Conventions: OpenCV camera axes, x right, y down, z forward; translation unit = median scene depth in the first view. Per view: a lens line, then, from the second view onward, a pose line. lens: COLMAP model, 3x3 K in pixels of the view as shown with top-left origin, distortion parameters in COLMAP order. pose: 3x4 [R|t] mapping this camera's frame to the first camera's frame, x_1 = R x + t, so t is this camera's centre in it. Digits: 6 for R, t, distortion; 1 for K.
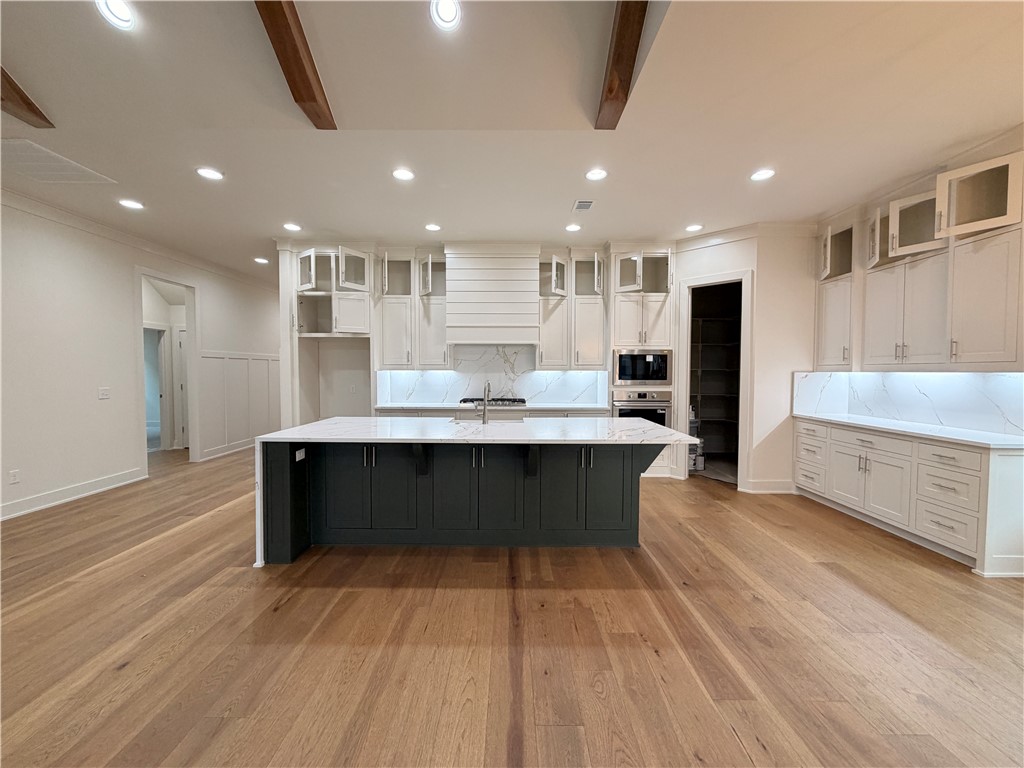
lens RADIAL K [[406.5, 0, 510.1], [0, 406.5, 385.0], [0, 0, 1]] dist [-0.000472, 0.000382]
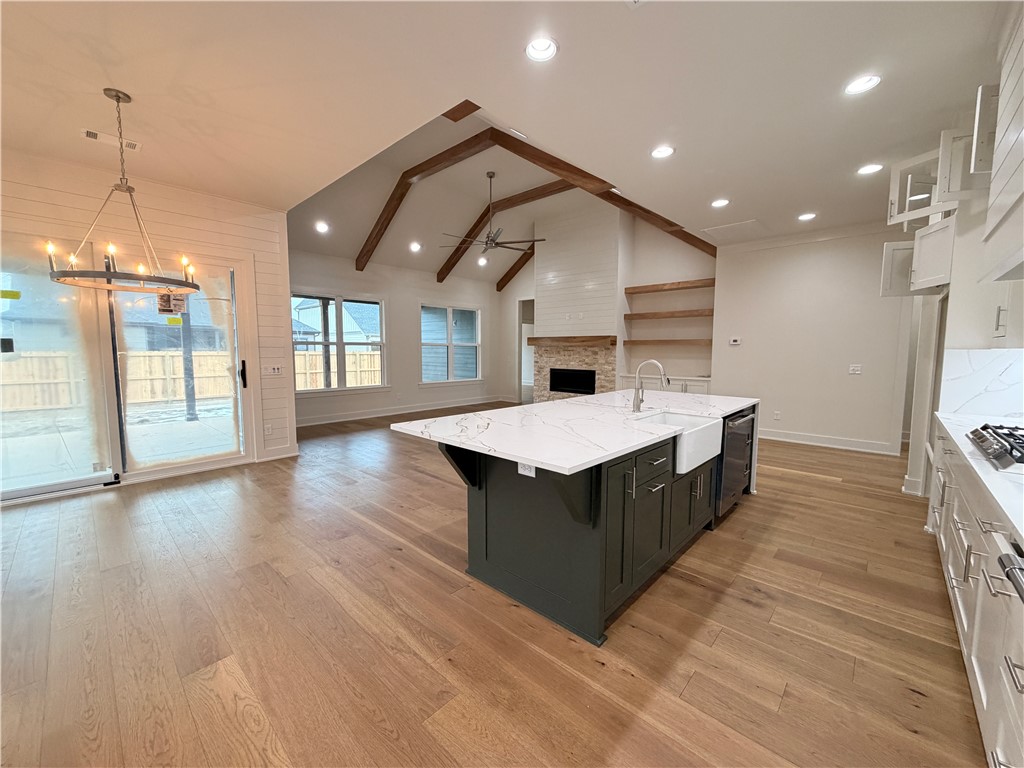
lens RADIAL K [[406.5, 0, 510.1], [0, 406.5, 385.0], [0, 0, 1]] dist [-0.000472, 0.000382]
pose [[-0.681966, 0.060085, -0.728911, 0.686219], [-0.031705, 0.993254, 0.111538, -0.041034], [0.730696, 0.099175, -0.675461, 1.317082]]
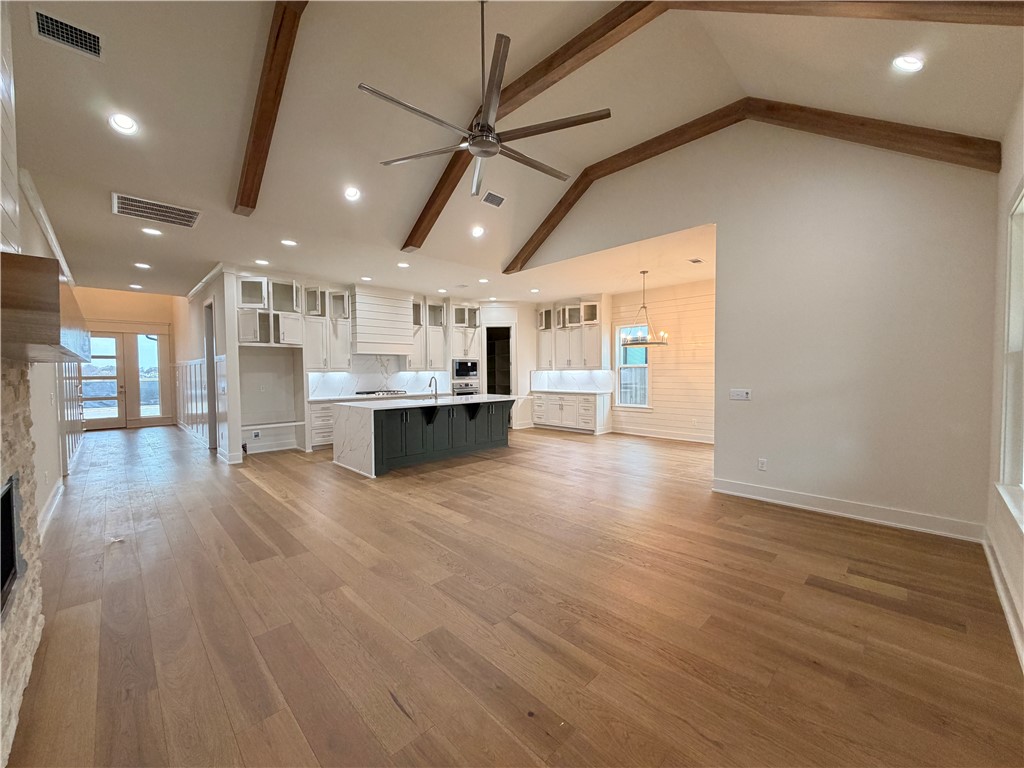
lens RADIAL K [[406.5, 0, 510.1], [0, 406.5, 385.0], [0, 0, 1]] dist [-0.000472, 0.000382]
pose [[0.714060, -0.032465, 0.699332, -1.104393], [0.035777, 0.999311, 0.009860, 0.021332], [-0.699170, 0.017979, 0.714729, -0.581126]]
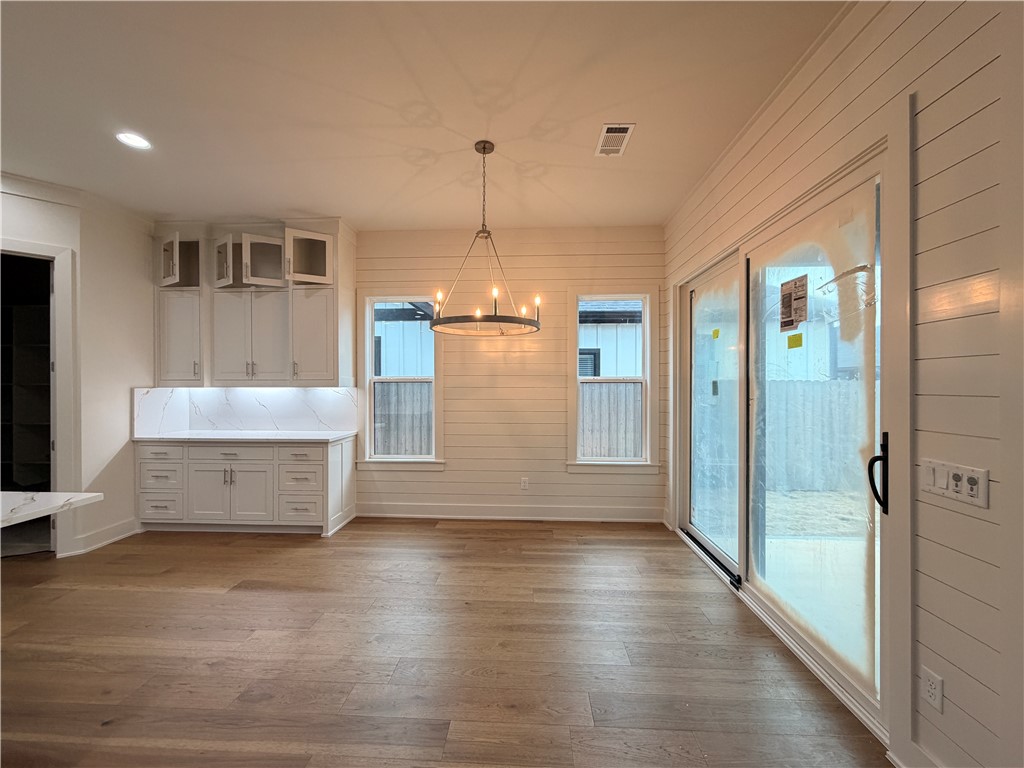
lens RADIAL K [[406.5, 0, 510.1], [0, 406.5, 385.0], [0, 0, 1]] dist [-0.000472, 0.000382]
pose [[0.050941, -0.004918, 0.998690, -0.121031], [0.036051, 0.999345, 0.003082, -0.015111], [-0.998051, 0.035847, 0.051085, 0.220447]]
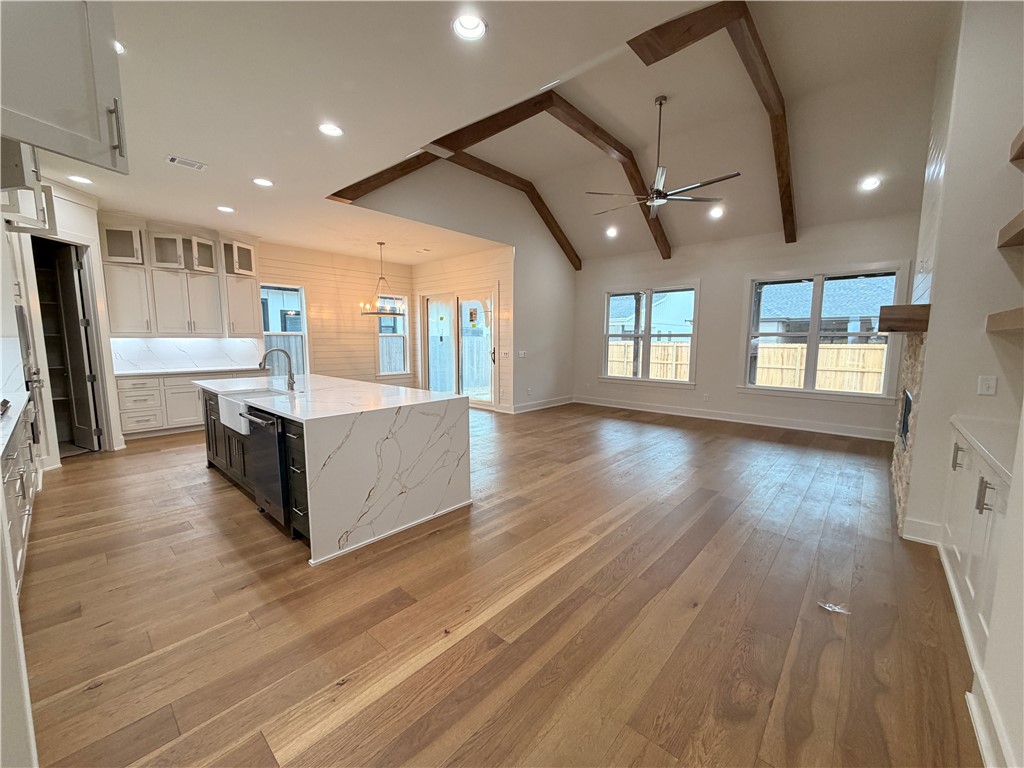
lens RADIAL K [[406.5, 0, 510.1], [0, 406.5, 385.0], [0, 0, 1]] dist [-0.000472, 0.000382]
pose [[-0.742617, -0.080053, 0.664914, -1.125365], [0.019656, 0.989797, 0.141120, -0.050037], [-0.669427, 0.117868, -0.733467, 1.337037]]
